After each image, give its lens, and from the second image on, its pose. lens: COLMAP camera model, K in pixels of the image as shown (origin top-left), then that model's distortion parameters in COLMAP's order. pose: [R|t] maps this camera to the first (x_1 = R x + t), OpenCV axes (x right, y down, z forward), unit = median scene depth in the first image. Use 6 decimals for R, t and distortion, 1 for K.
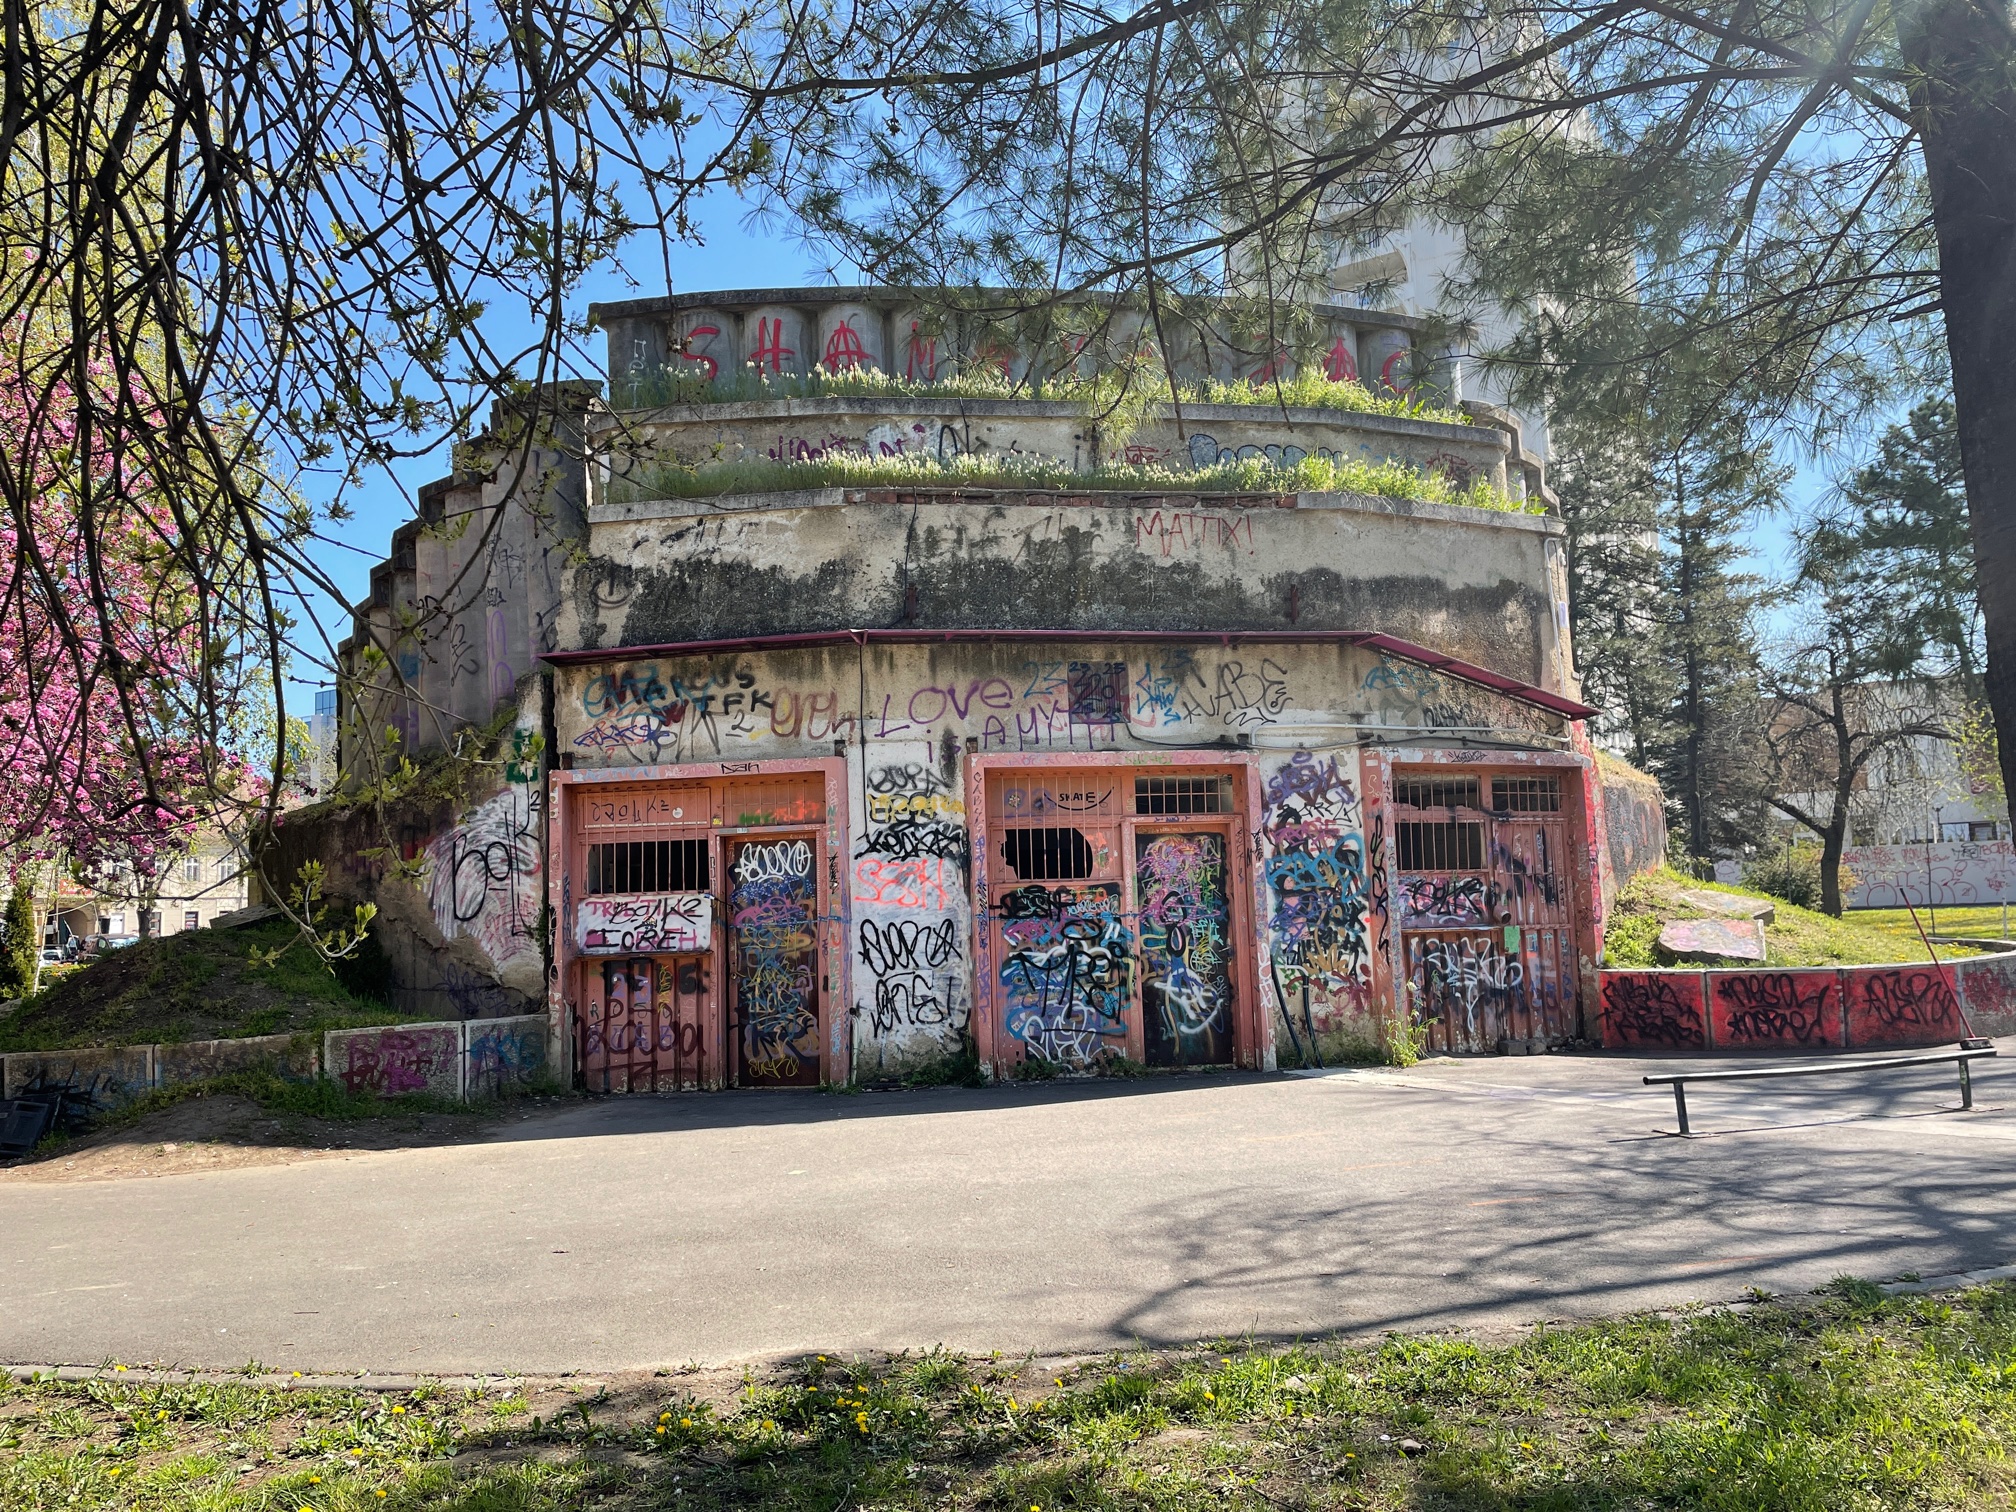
lens RADIAL K [[1519.3, 0, 1029.6], [0, 1519.3, 755.8], [0, 0, 1]] dist [0.102475, -0.125193]
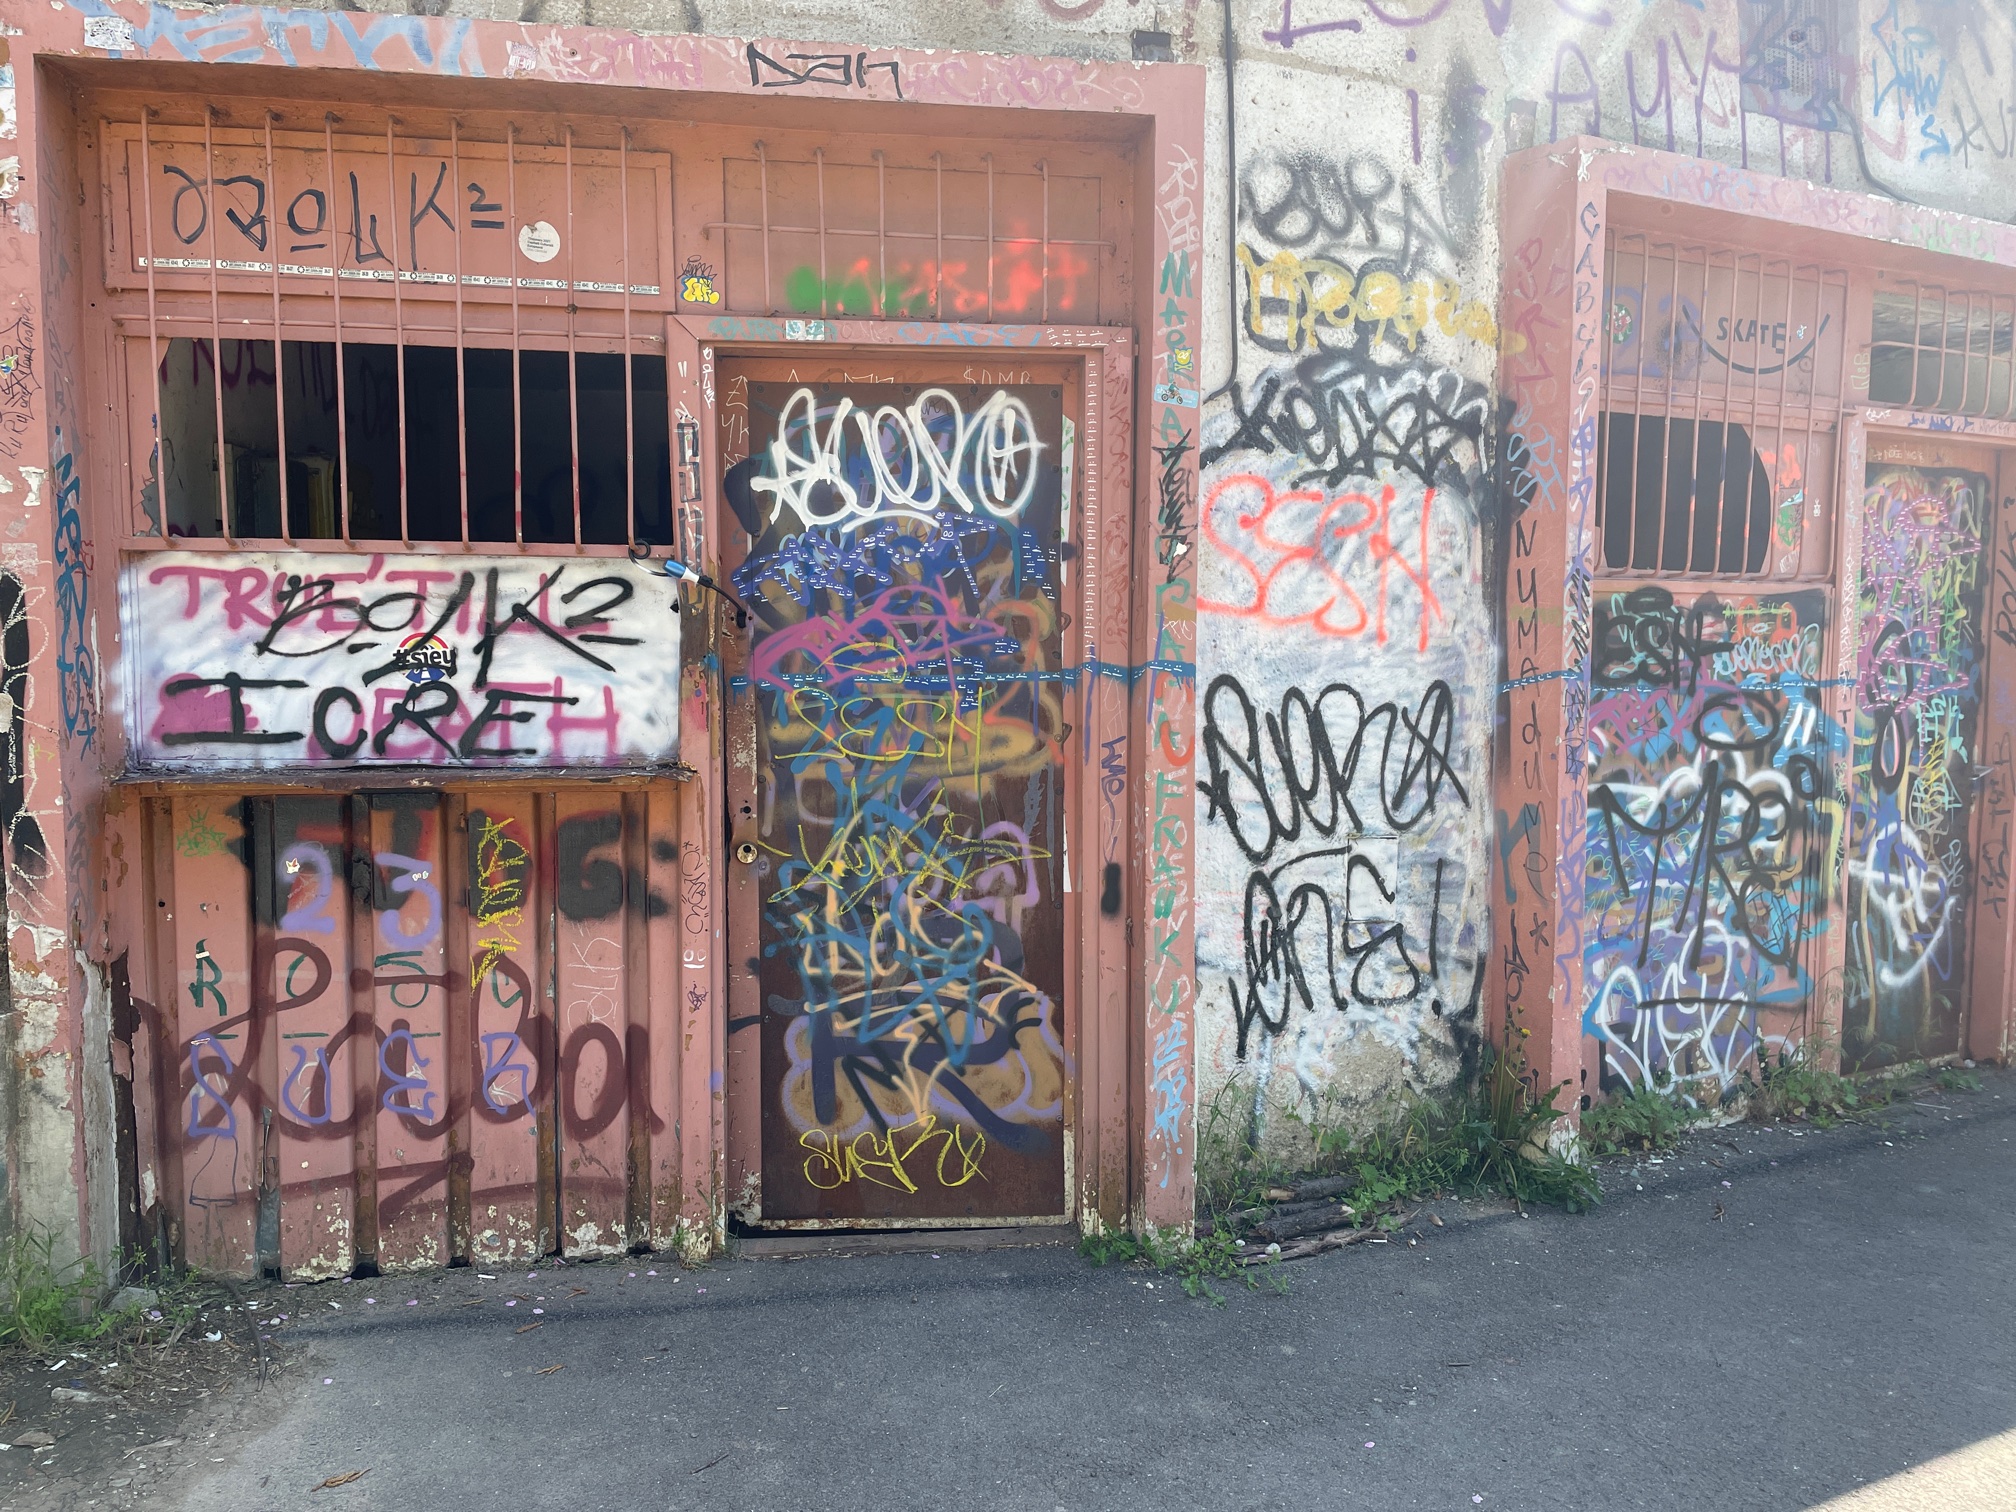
lens RADIAL K [[1519.3, 0, 1029.6], [0, 1519.3, 755.8], [0, 0, 1]] dist [0.102475, -0.125193]
pose [[0.955645, 0.014364, 0.294171, -0.227358], [-0.063760, 0.985214, 0.159024, 0.076715], [-0.287537, -0.170727, 0.942430, 0.715602]]
